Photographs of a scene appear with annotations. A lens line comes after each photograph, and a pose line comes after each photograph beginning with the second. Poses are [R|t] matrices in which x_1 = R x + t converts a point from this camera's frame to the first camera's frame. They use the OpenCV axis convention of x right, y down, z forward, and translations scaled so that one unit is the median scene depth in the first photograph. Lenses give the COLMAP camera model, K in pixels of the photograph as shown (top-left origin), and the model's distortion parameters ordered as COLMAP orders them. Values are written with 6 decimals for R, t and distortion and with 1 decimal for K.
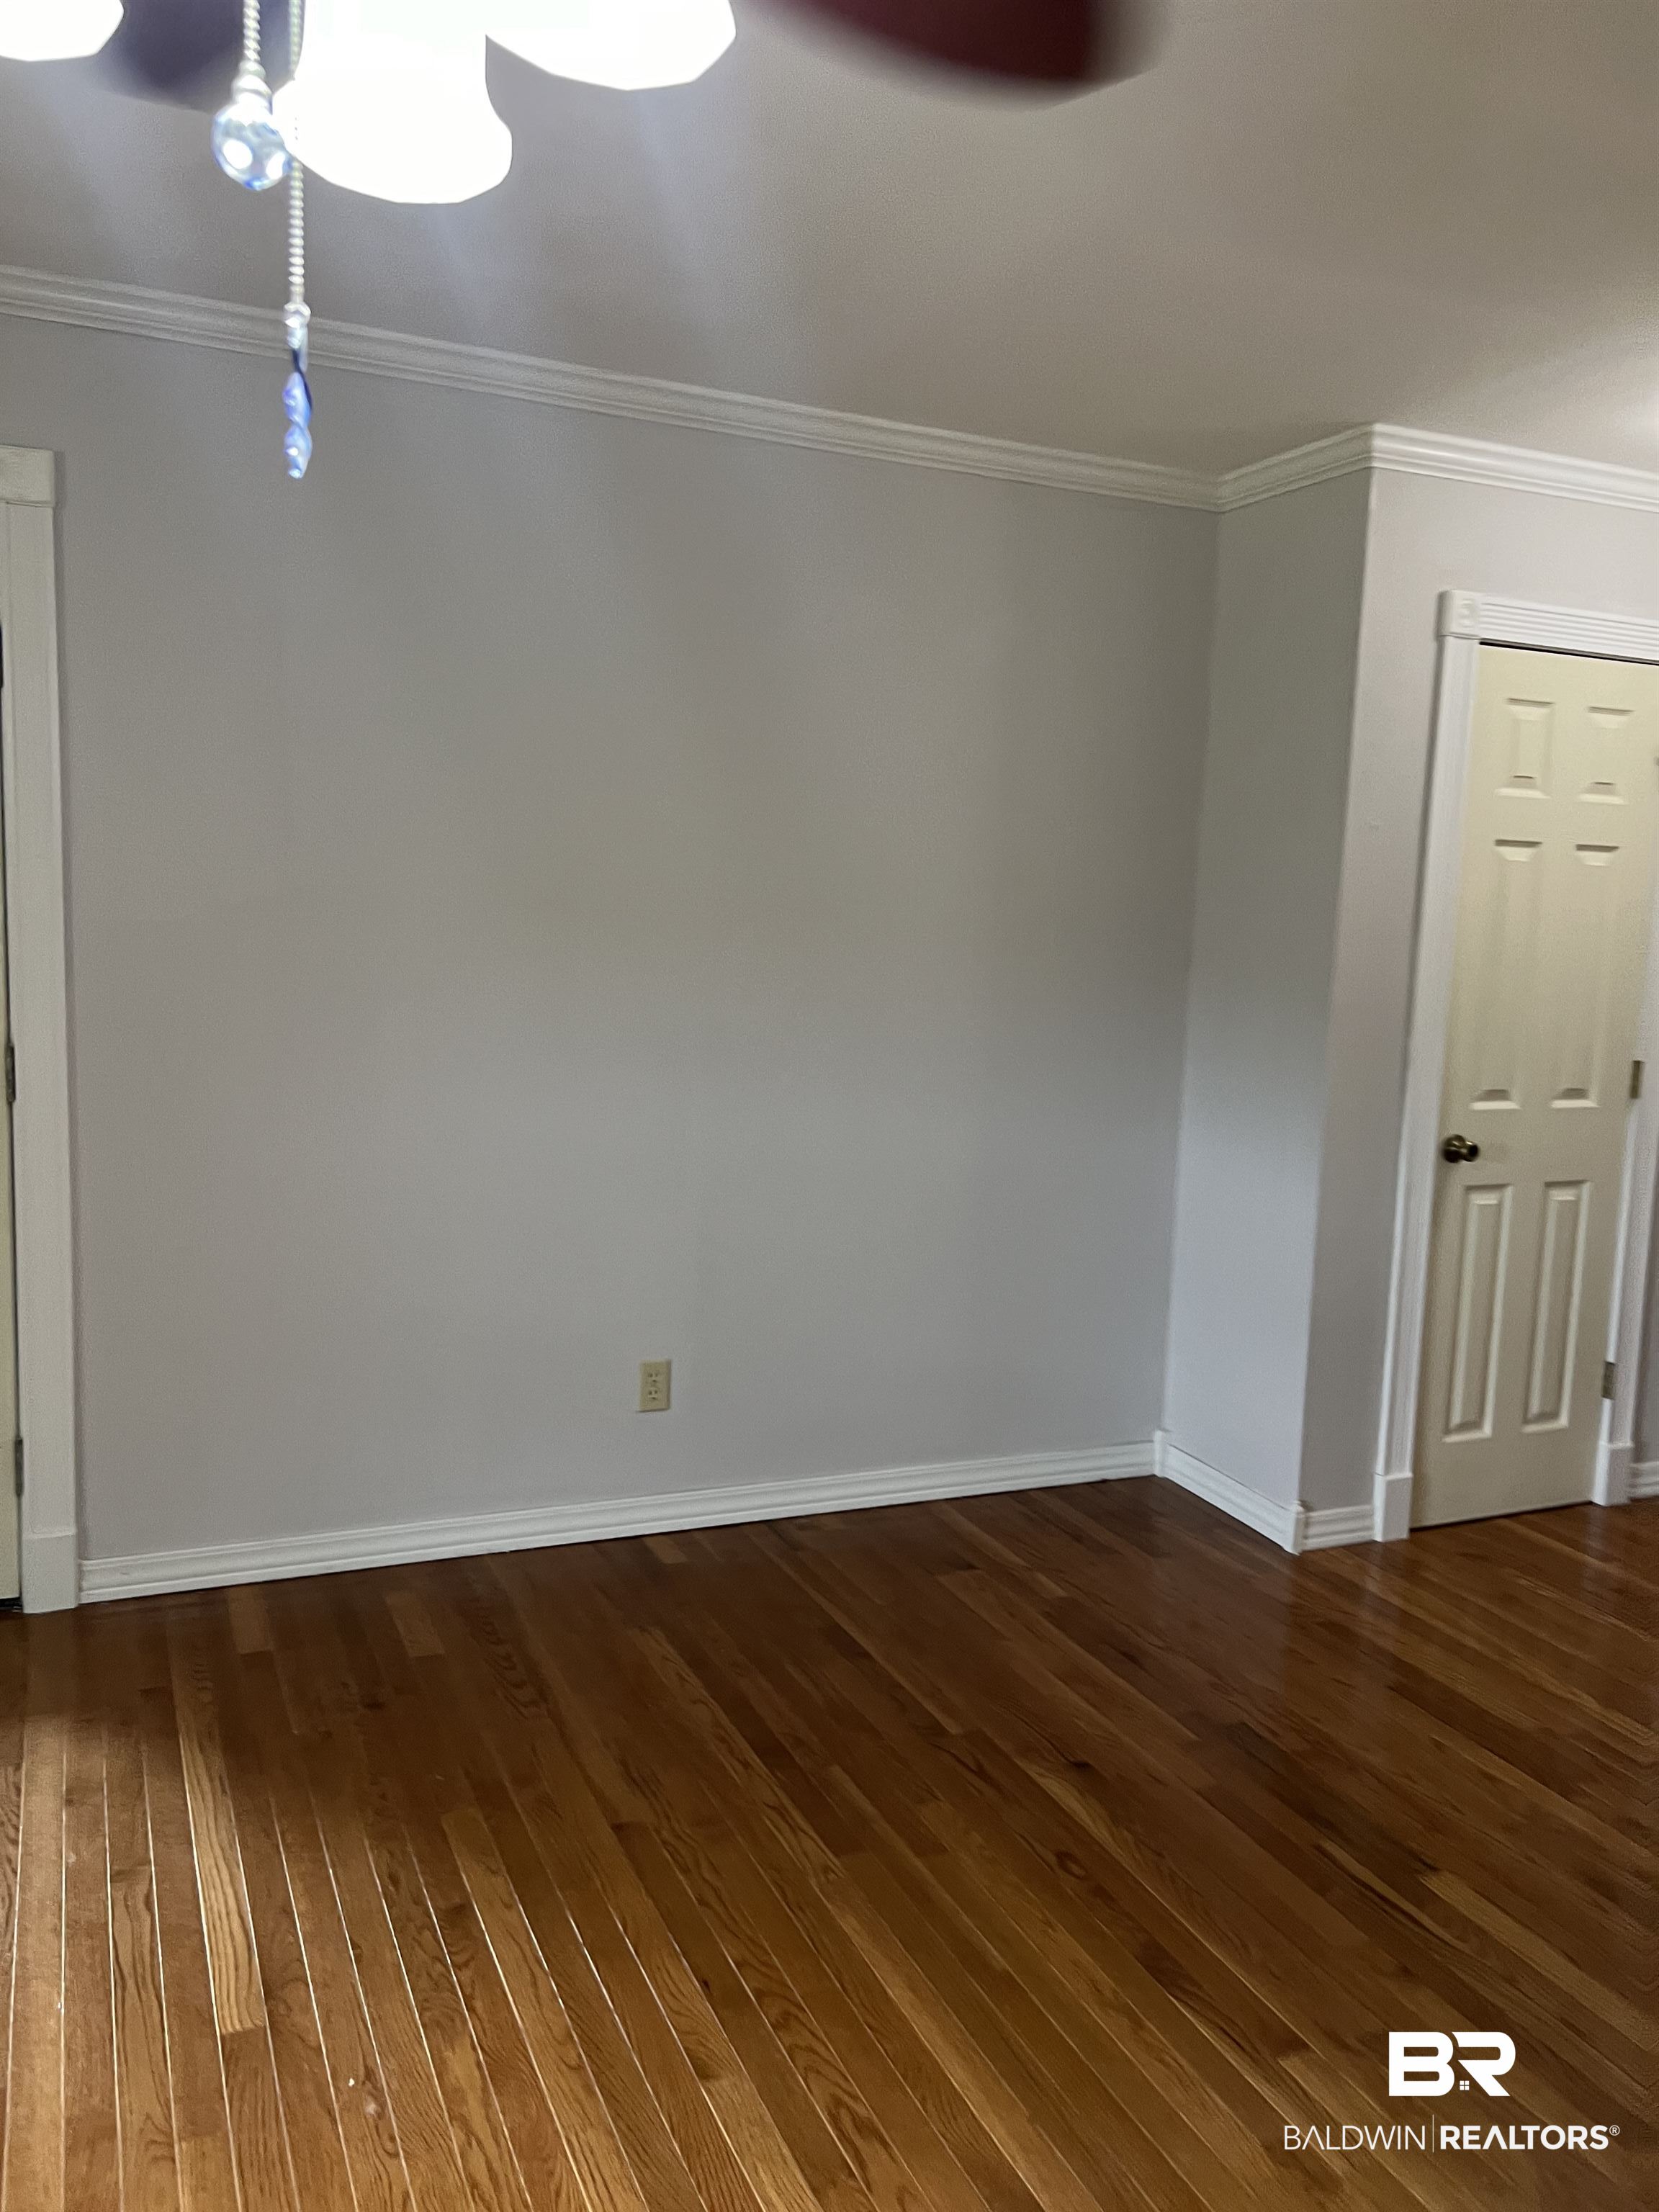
lens RADIAL K [[1670.6, 0, 829.5], [0, 1670.6, 1106.0], [0, 0, 1]] dist [0.024351, -0.001212]
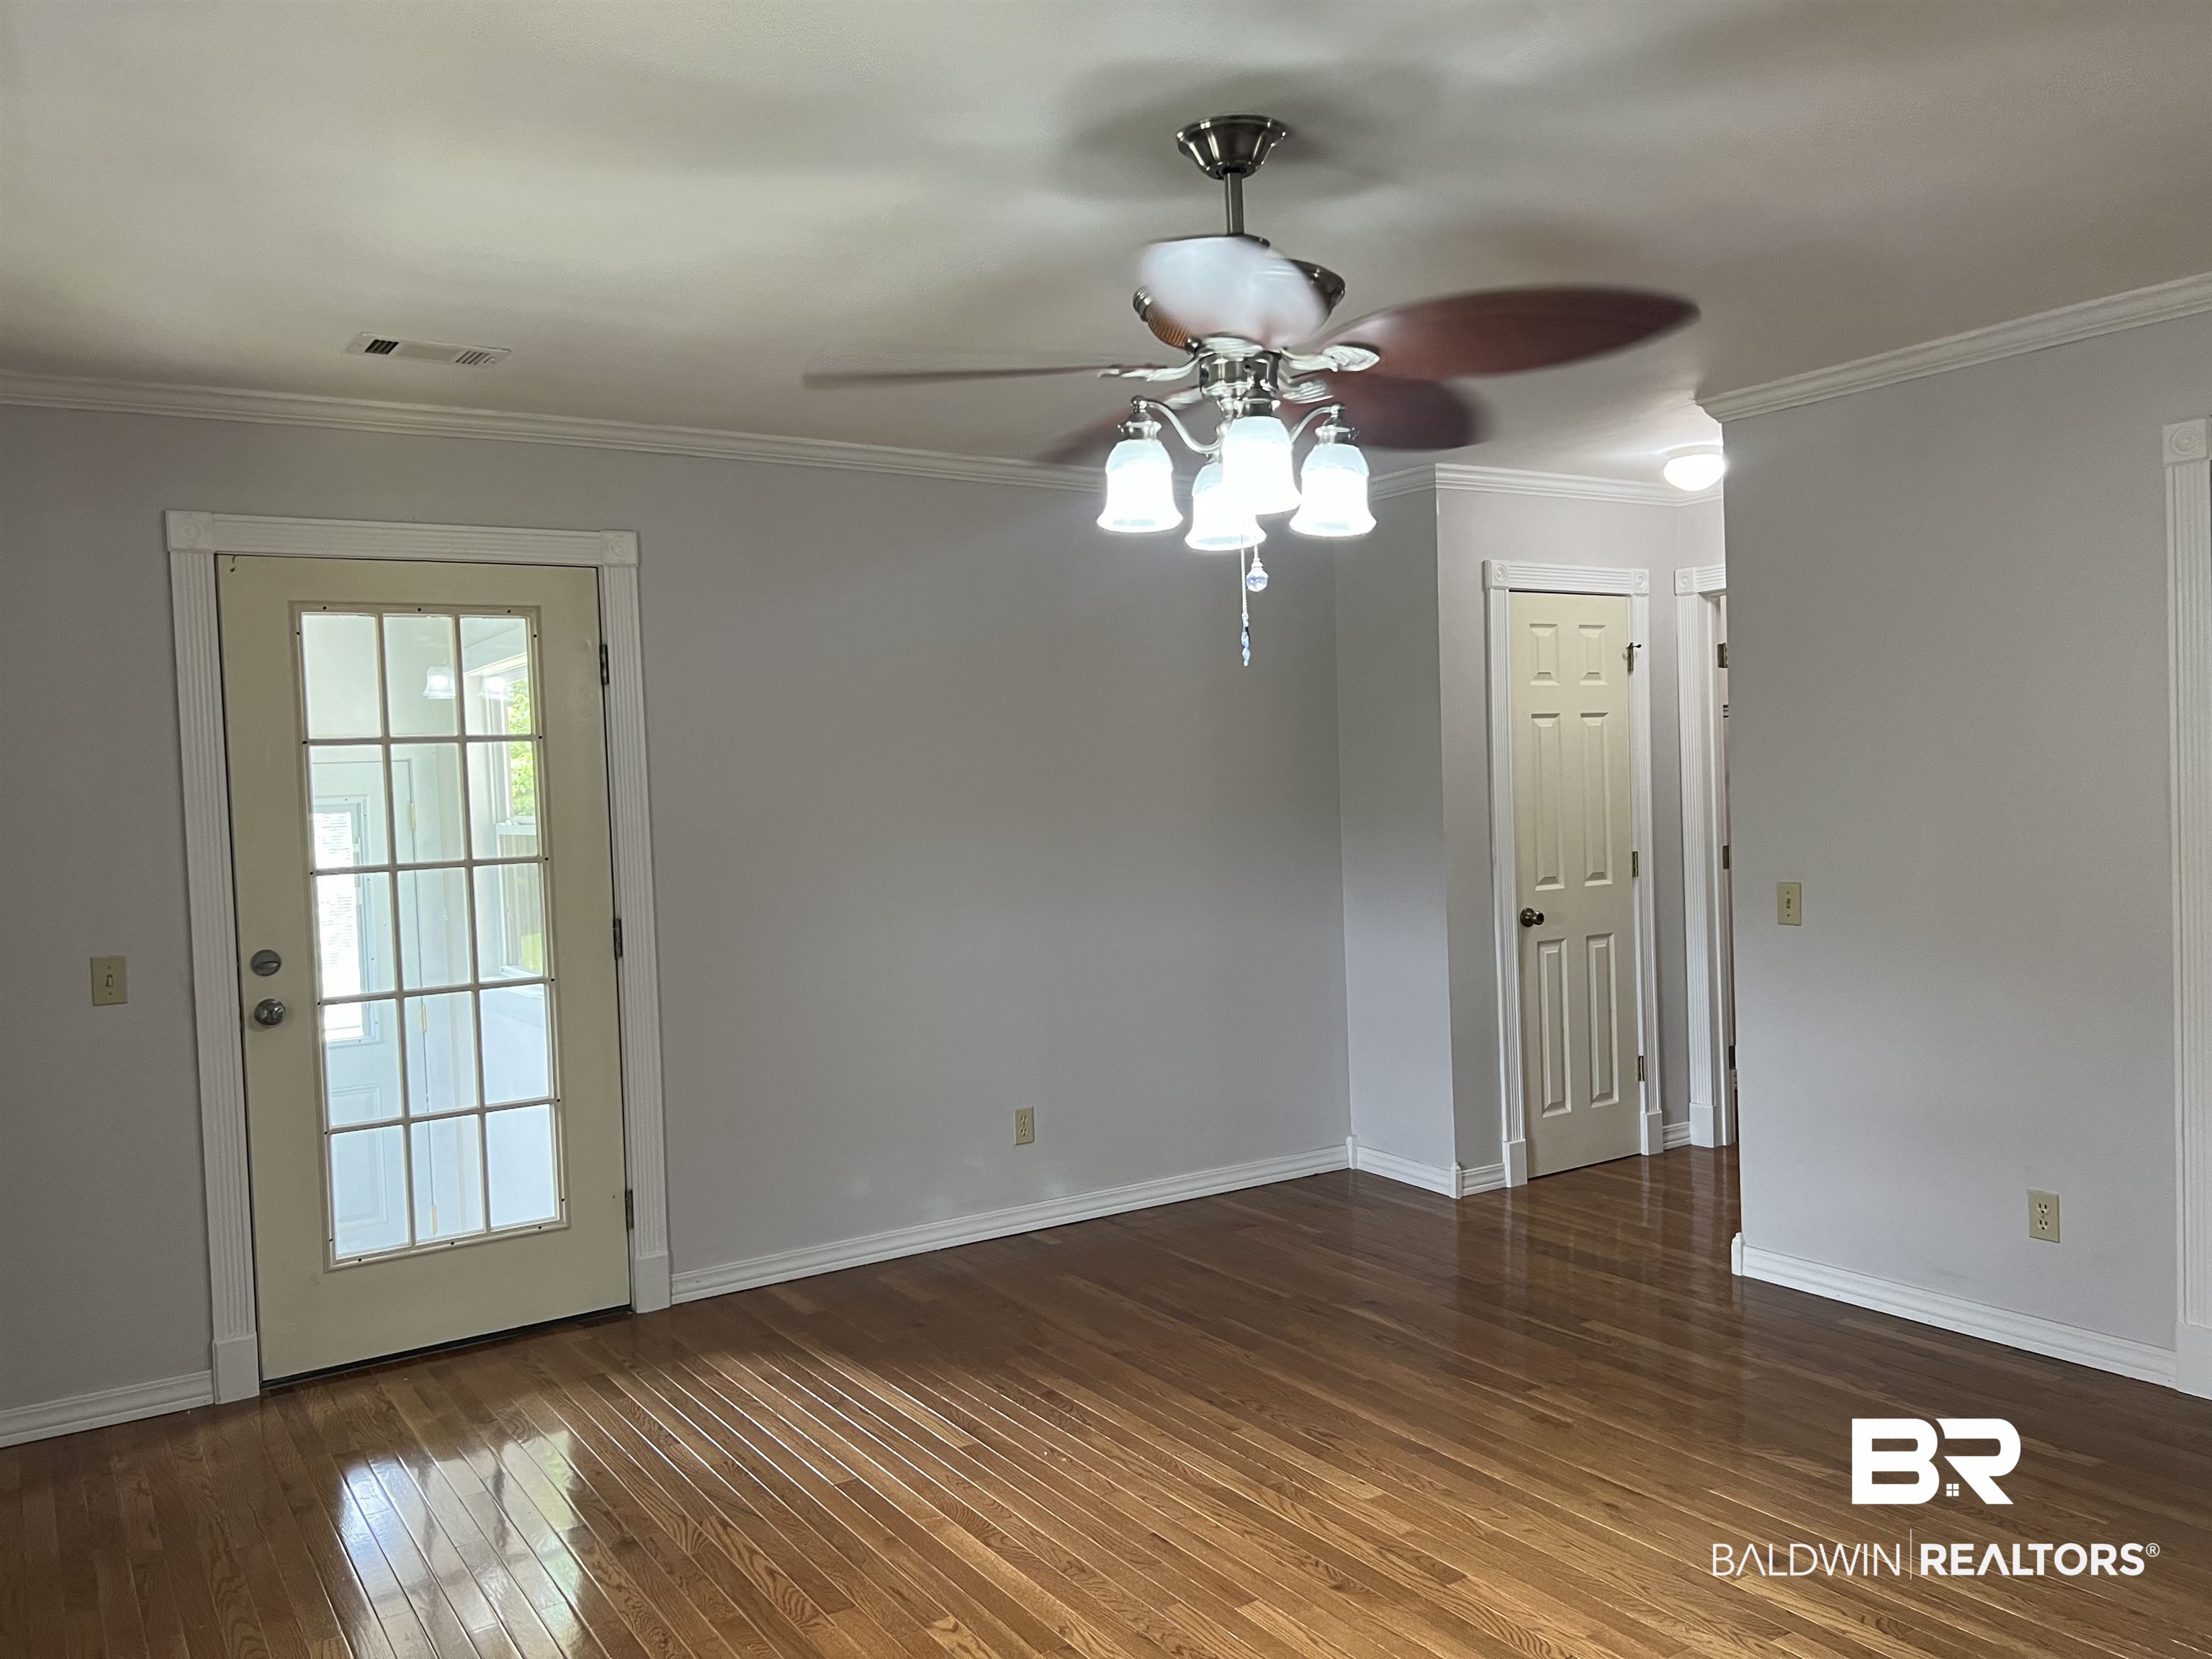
lens RADIAL K [[1670.4, 0, 1106.0], [0, 1670.4, 829.5], [0, 0, 1]] dist [0.078604, -0.001209]
pose [[0.984408, -0.074936, 0.159137, -0.239025], [0.088830, 0.992661, -0.082058, 0.037594], [-0.151820, 0.094914, 0.983840, -0.442876]]
